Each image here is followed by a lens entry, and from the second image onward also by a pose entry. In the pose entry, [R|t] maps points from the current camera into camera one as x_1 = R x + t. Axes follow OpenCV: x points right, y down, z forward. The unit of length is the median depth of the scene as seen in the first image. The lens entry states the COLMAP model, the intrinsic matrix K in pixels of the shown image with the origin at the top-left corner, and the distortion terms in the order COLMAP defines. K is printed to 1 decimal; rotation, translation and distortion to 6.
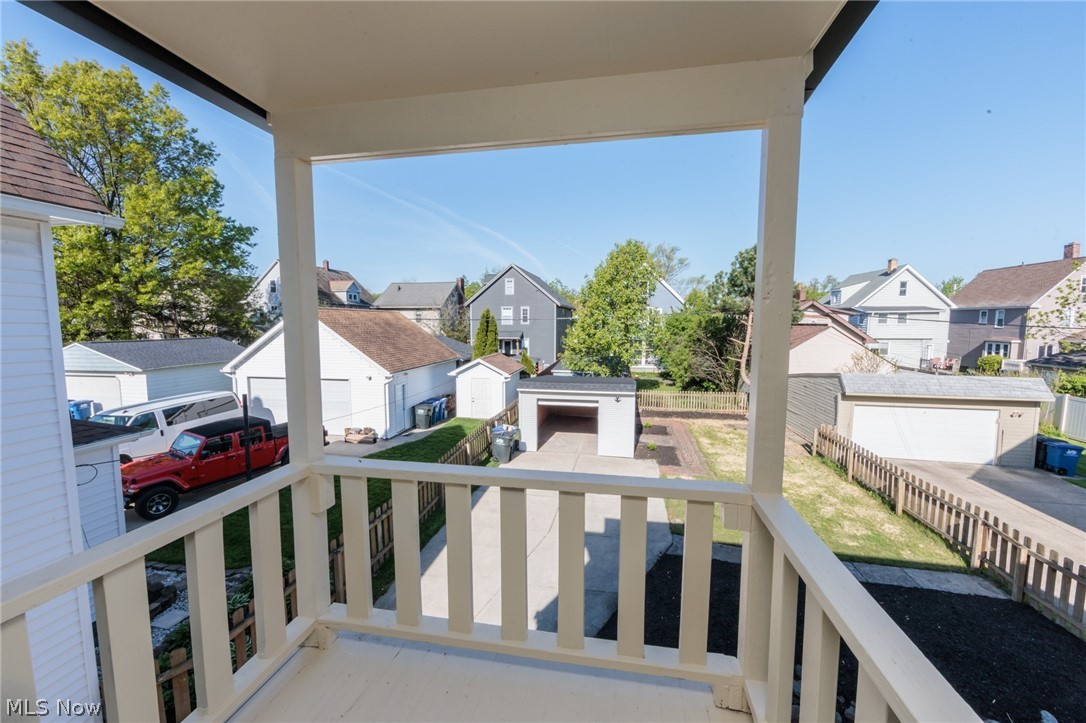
lens RADIAL K [[429.3, 0, 542.5], [0, 429.3, 361.2], [0, 0, 1]] dist [-0.002418, -0.000187]
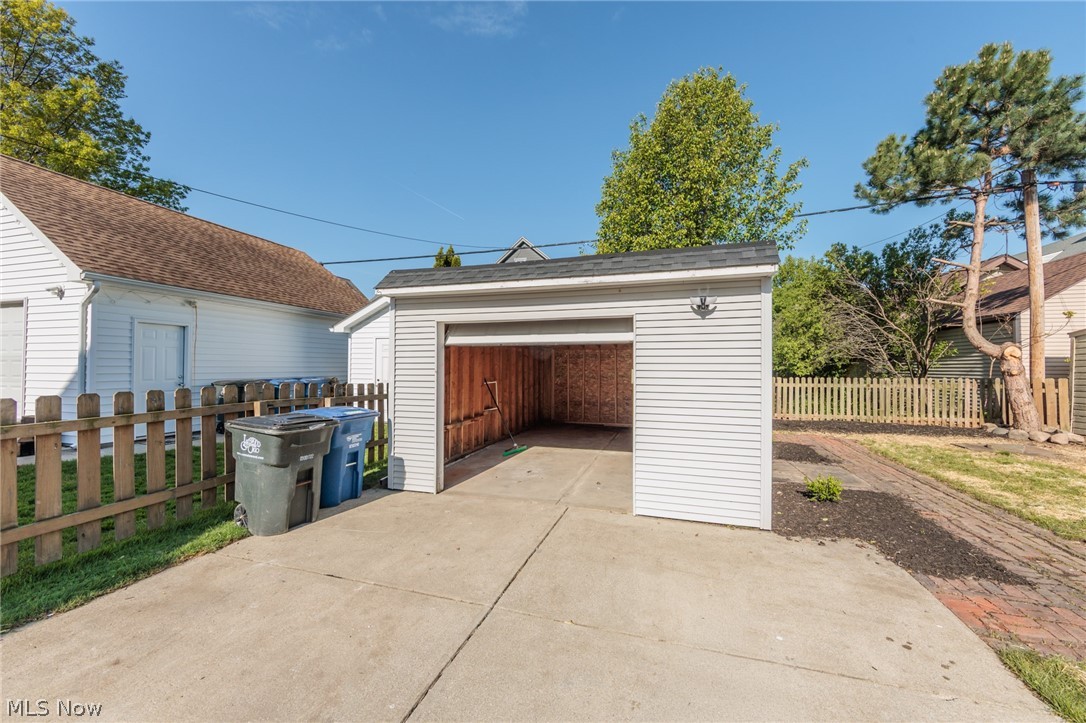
lens RADIAL K [[429.3, 0, 542.6], [0, 429.3, 359.9], [0, 0, 1]] dist [-0.002418, -0.000187]
pose [[0.994569, 0.001890, -0.104064, 0.083621], [-0.013146, 0.994109, -0.107588, 0.126571], [0.103247, 0.108372, 0.988734, 0.595421]]
